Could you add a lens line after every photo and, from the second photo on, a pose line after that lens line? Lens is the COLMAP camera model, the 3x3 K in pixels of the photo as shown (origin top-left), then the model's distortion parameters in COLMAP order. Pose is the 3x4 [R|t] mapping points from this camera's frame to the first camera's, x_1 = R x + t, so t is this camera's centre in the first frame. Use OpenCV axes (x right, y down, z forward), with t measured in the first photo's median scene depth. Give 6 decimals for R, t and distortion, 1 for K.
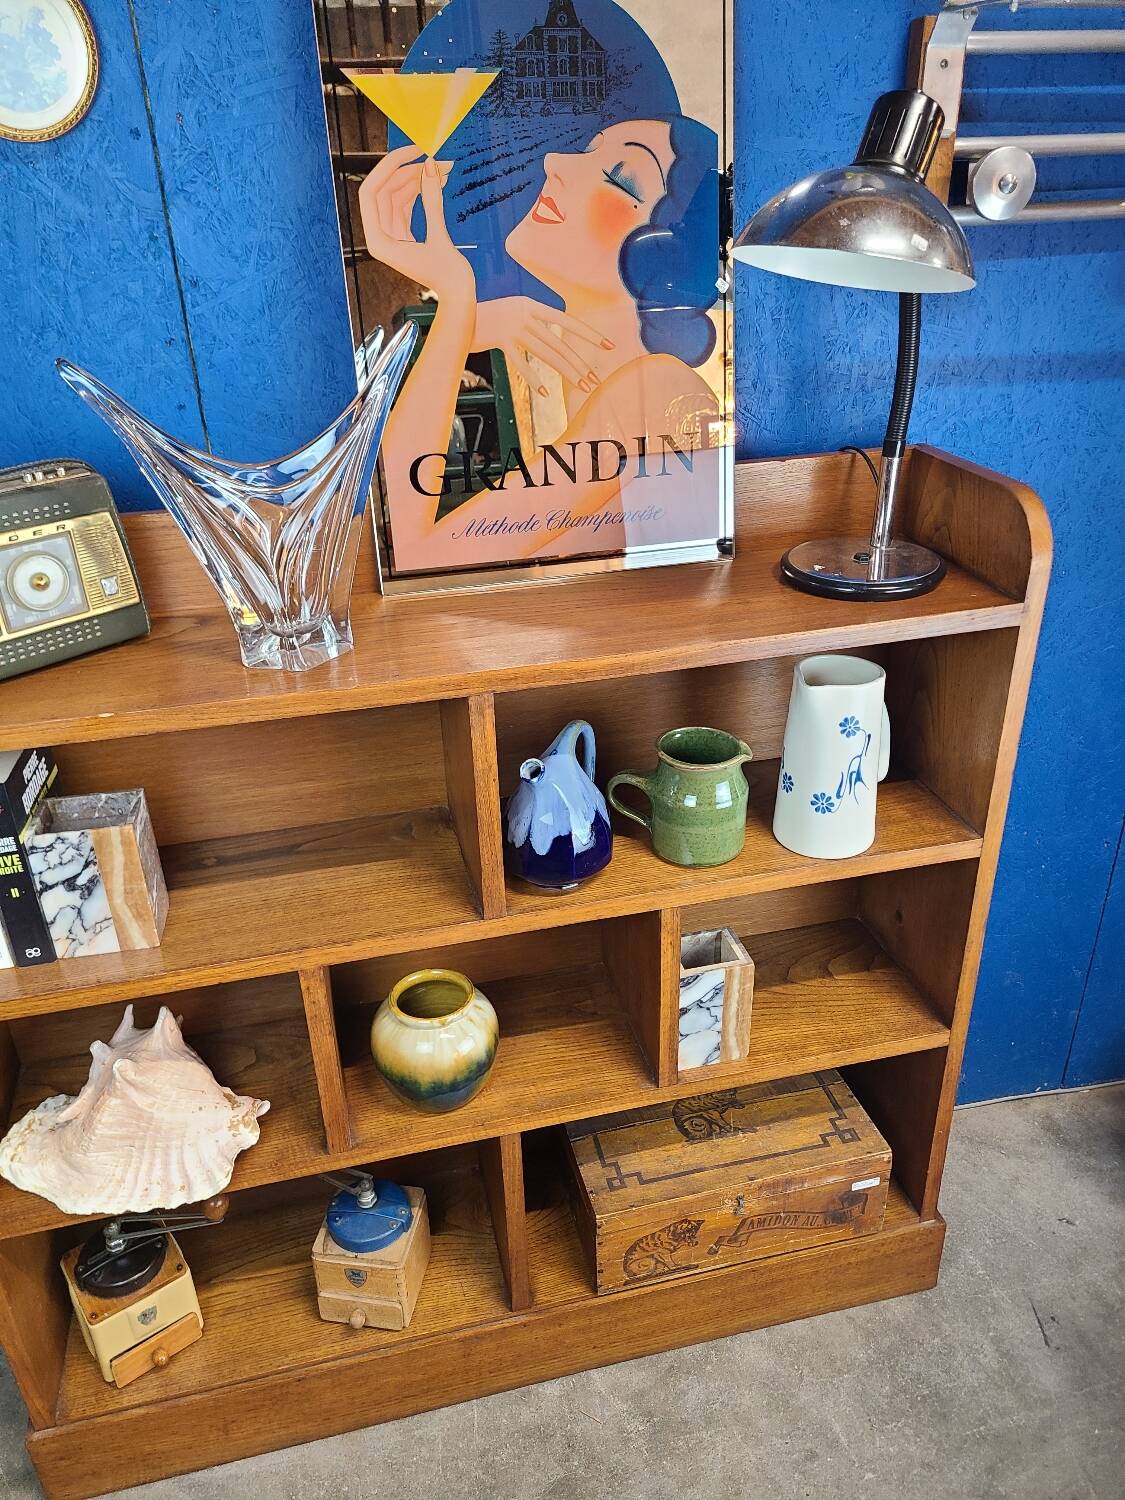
lens RADIAL K [[1122.9, 0, 557.5], [0, 1122.9, 761.8], [0, 0, 1]] dist [0.056763, -0.045932]
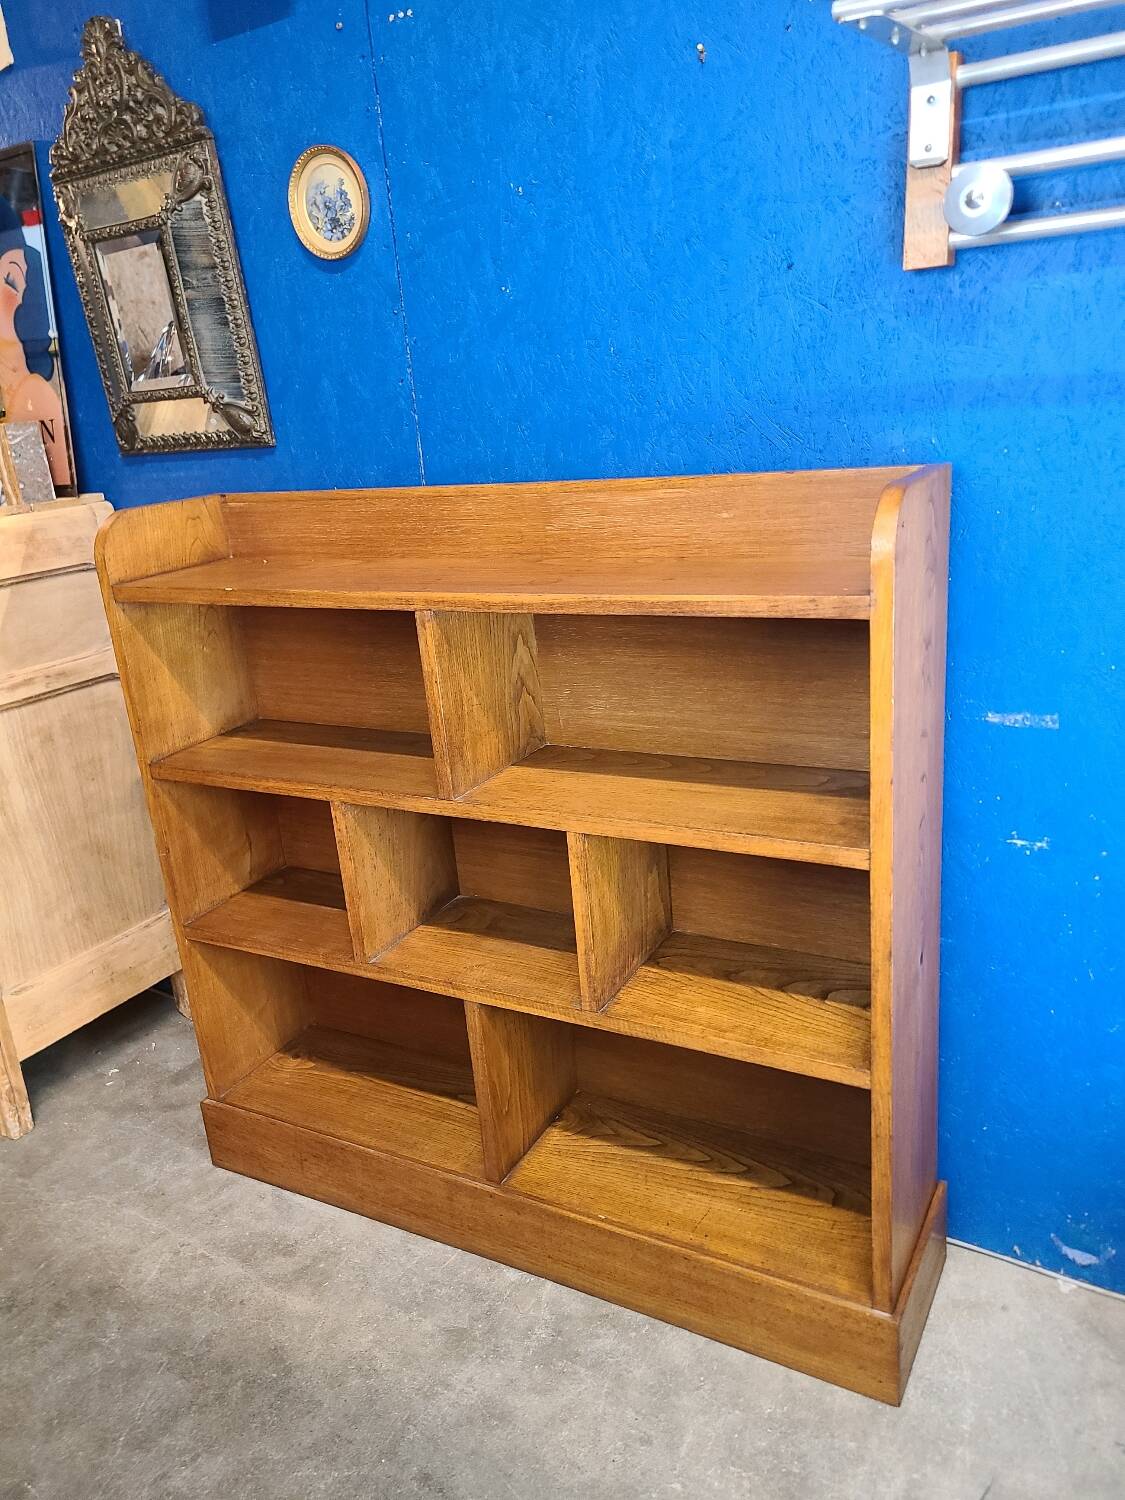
lens RADIAL K [[1117.7, 0, 562.0], [0, 1117.7, 751.2], [0, 0, 1]] dist [0.059095, -0.045903]
pose [[0.740237, 0.176391, -0.648795, 0.757523], [-0.257643, 0.965730, -0.031398, 0.080611], [0.621023, 0.190400, 0.760315, 0.088254]]
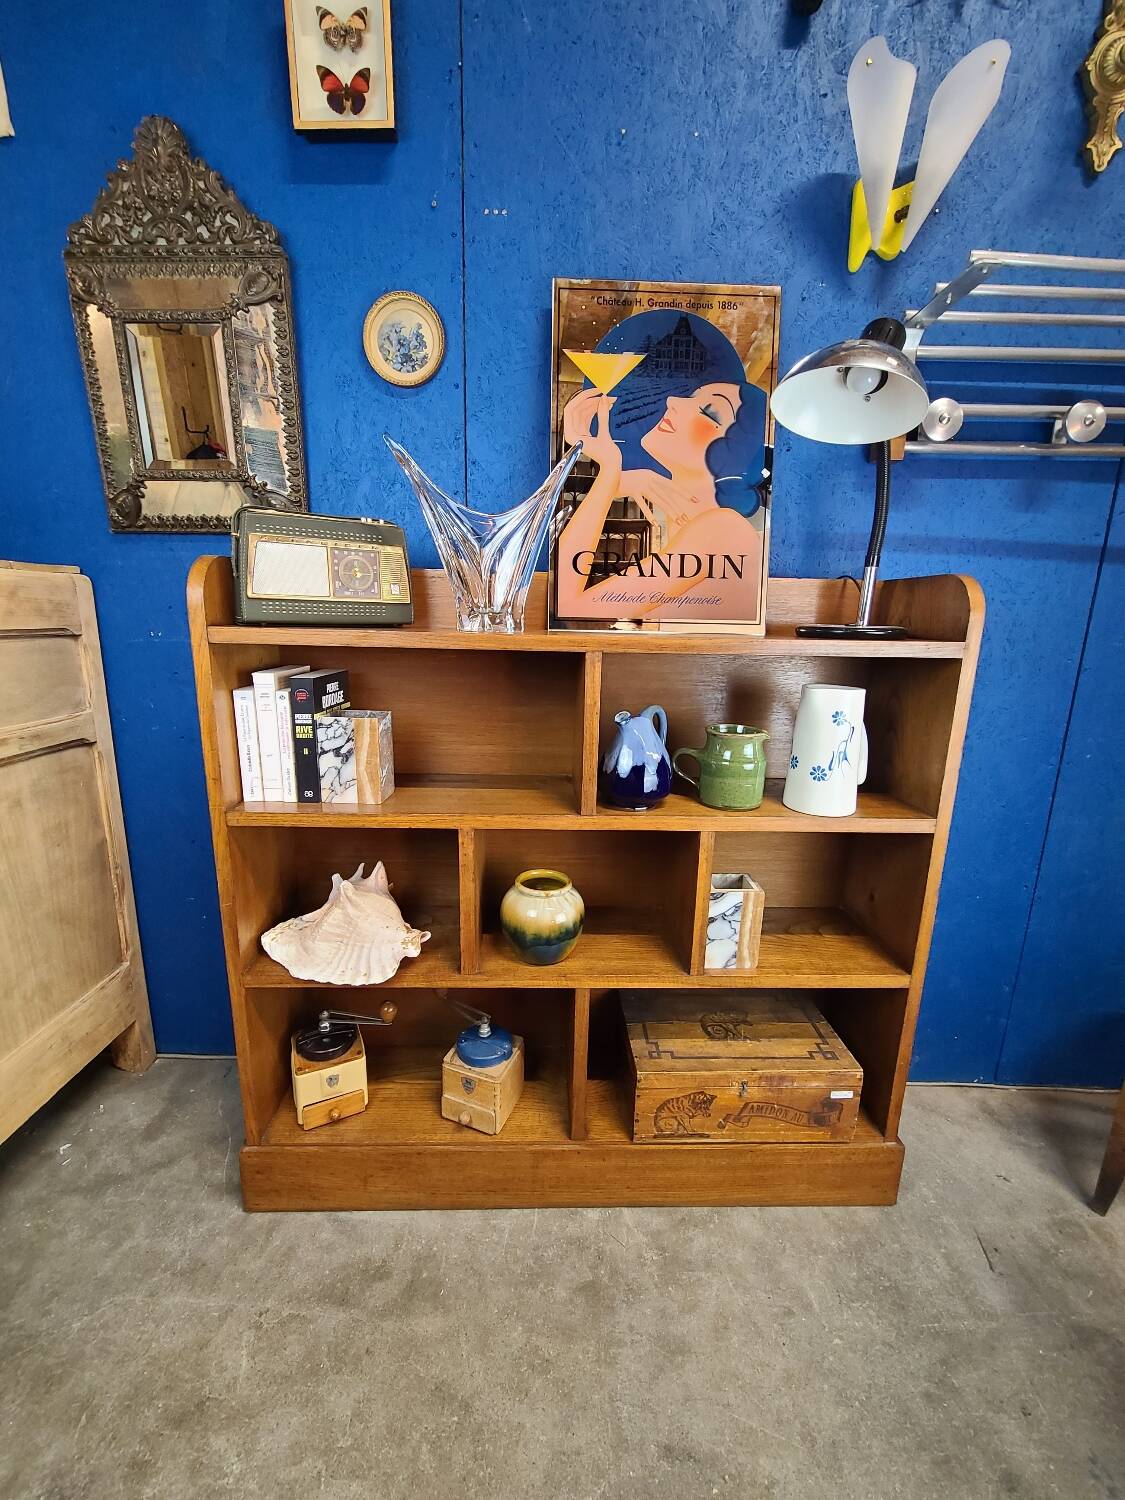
lens RADIAL K [[608.3, 0, 558.0], [0, 608.3, 751.8], [0, 0, 1]] dist [-0.001109, -0.000706]
pose [[0.977442, 0.093228, -0.189512, 0.046027], [-0.139771, 0.958235, -0.249498, 0.234354], [0.158337, 0.270358, 0.949650, 0.168314]]
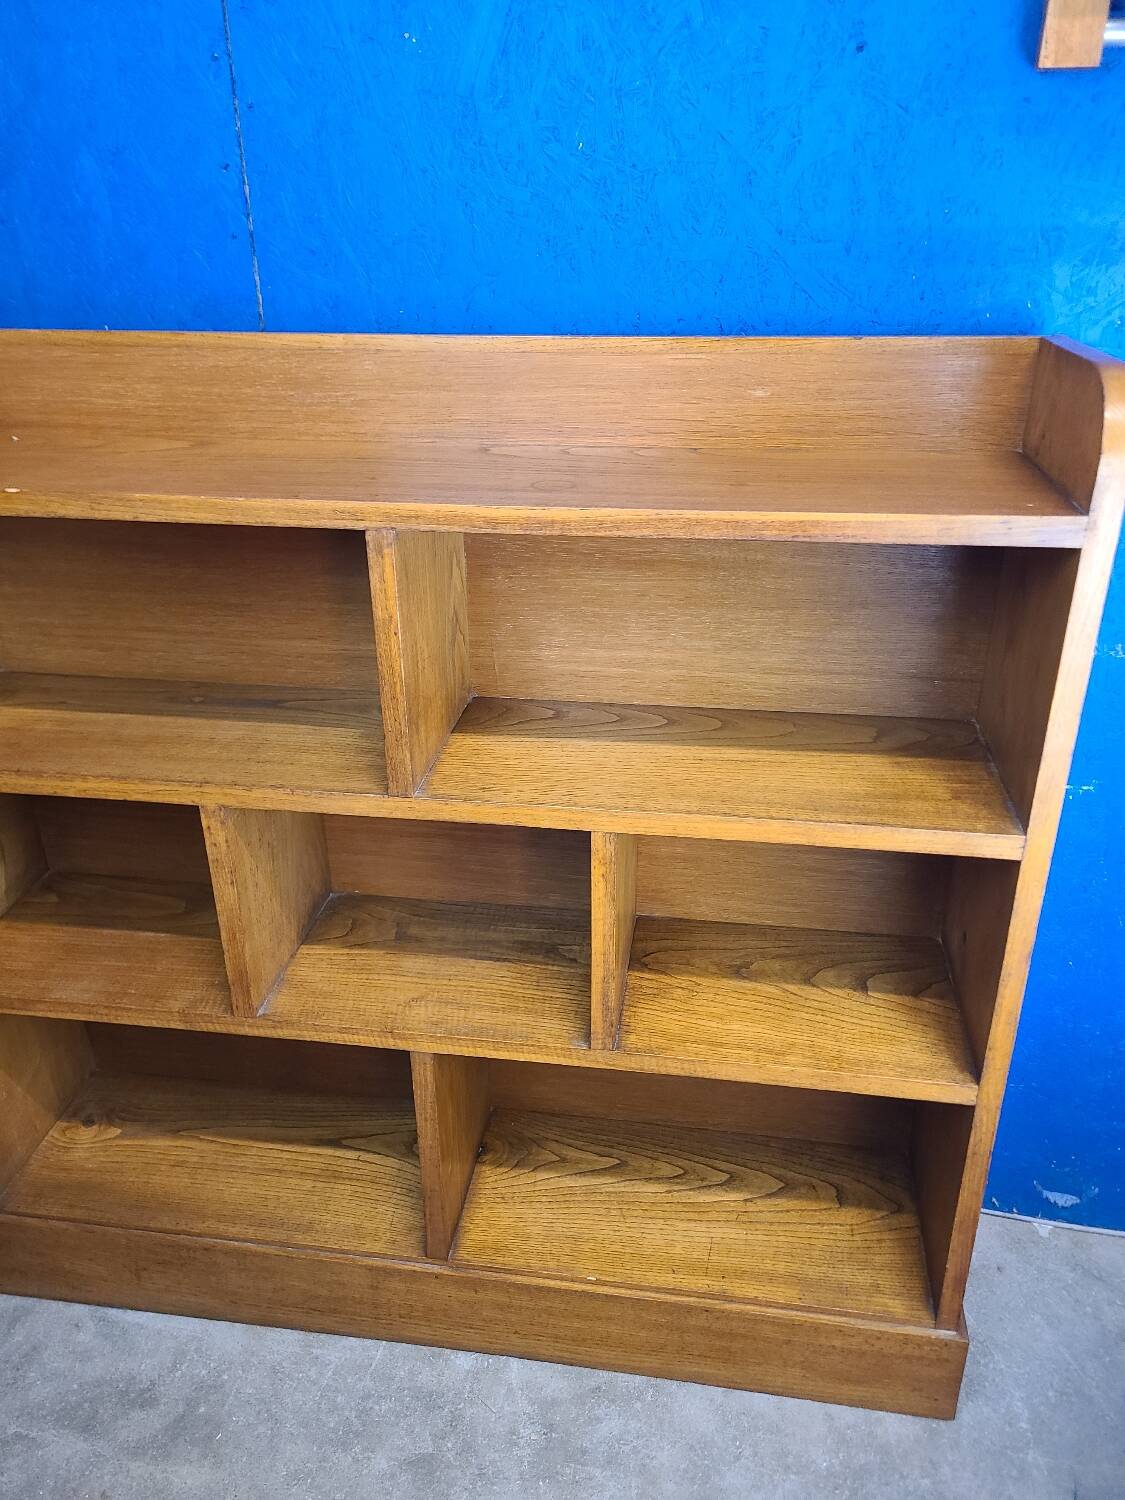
lens RADIAL K [[1122.9, 0, 562.2], [0, 1122.9, 746.3], [0, 0, 1]] dist [0.057253, -0.045620]
pose [[0.925987, 0.180680, -0.331517, 0.315742], [-0.191545, 0.981484, -0.000102, 0.065250], [0.325361, 0.063594, 0.943449, 0.161079]]
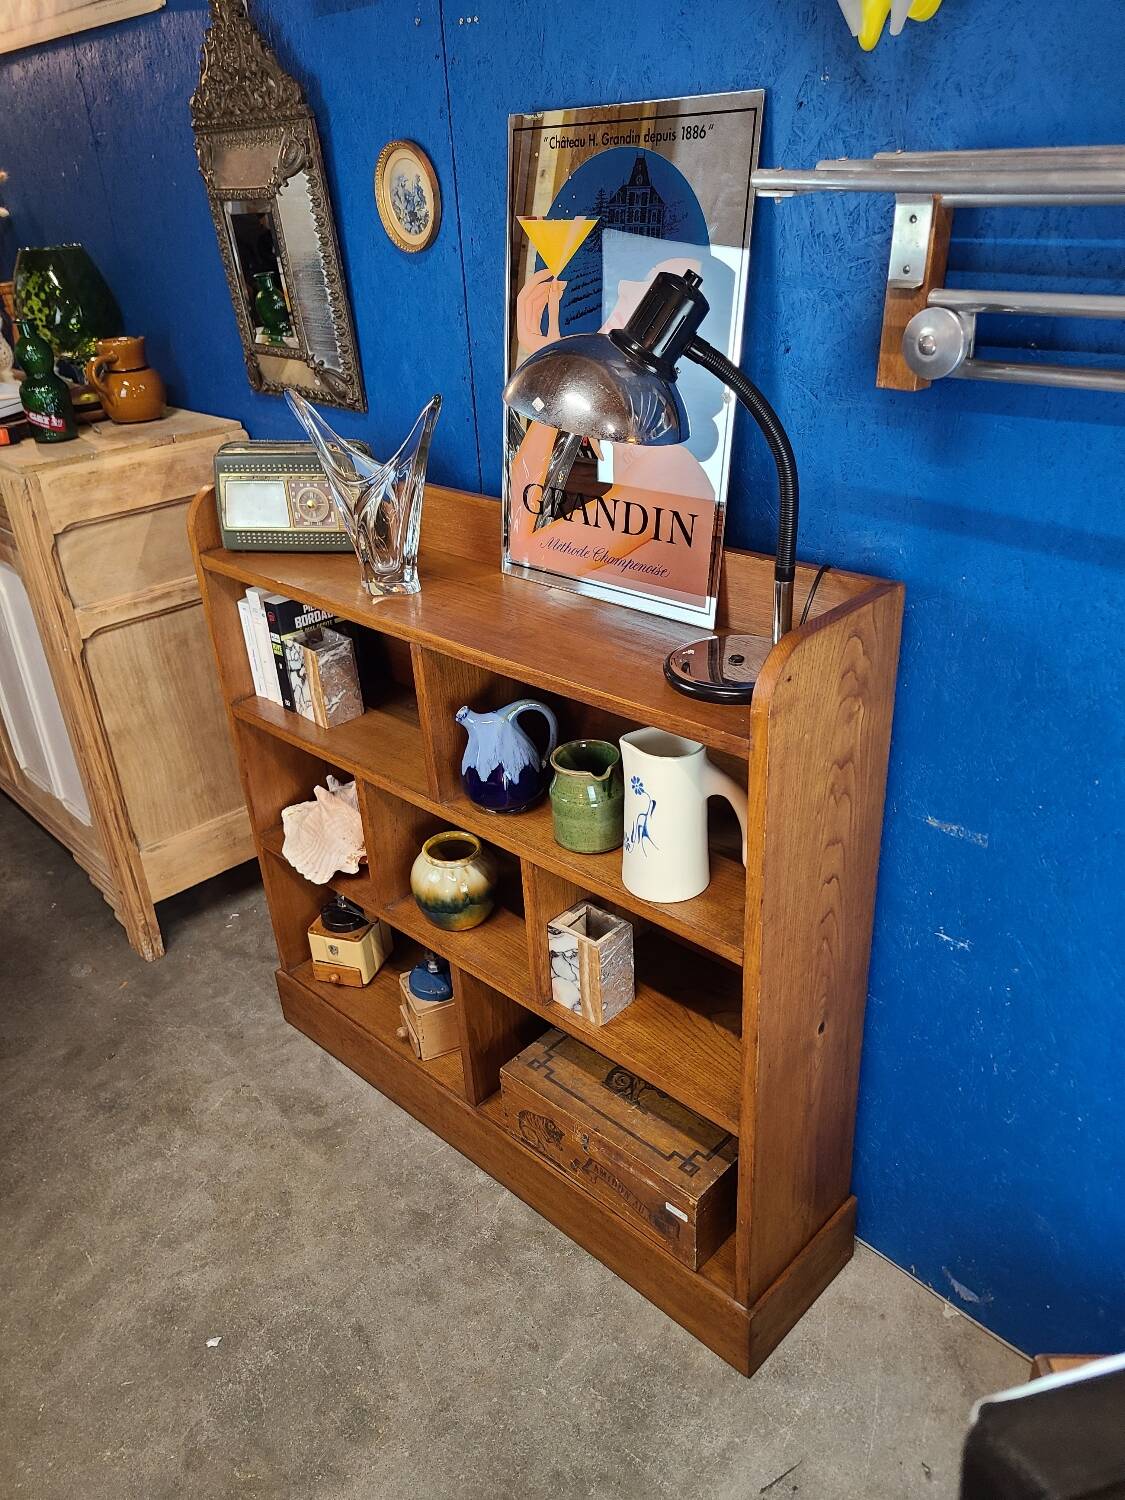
lens RADIAL K [[1120.7, 0, 558.4], [0, 1120.7, 757.9], [0, 0, 1]] dist [0.055747, -0.042150]
pose [[0.541390, 0.395247, -0.742076, 0.947339], [-0.358595, 0.906859, 0.221398, -0.253284], [0.760465, 0.146242, 0.632698, 0.176702]]
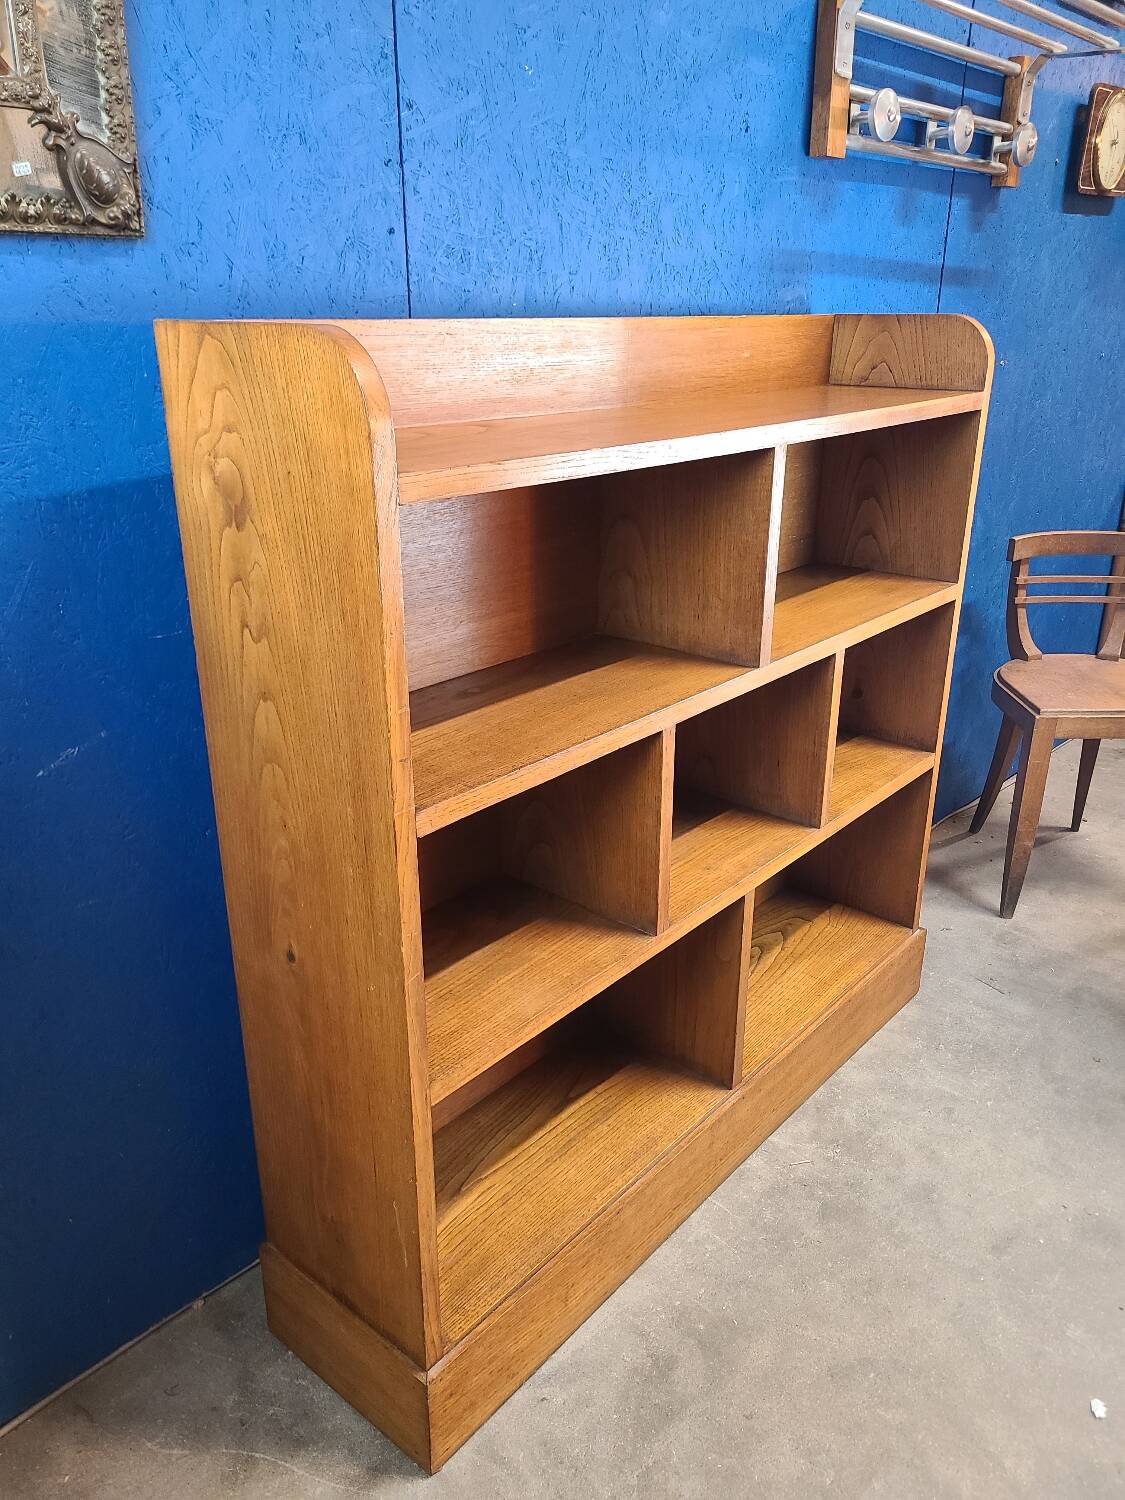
lens RADIAL K [[1127.0, 0, 562.3], [0, 1127.0, 756.5], [0, 0, 1]] dist [0.054210, -0.043885]
pose [[0.811740, -0.188429, 0.552786, -0.773808], [0.250876, 0.967246, -0.038693, 0.194713], [-0.527389, 0.170089, 0.832425, 0.143119]]
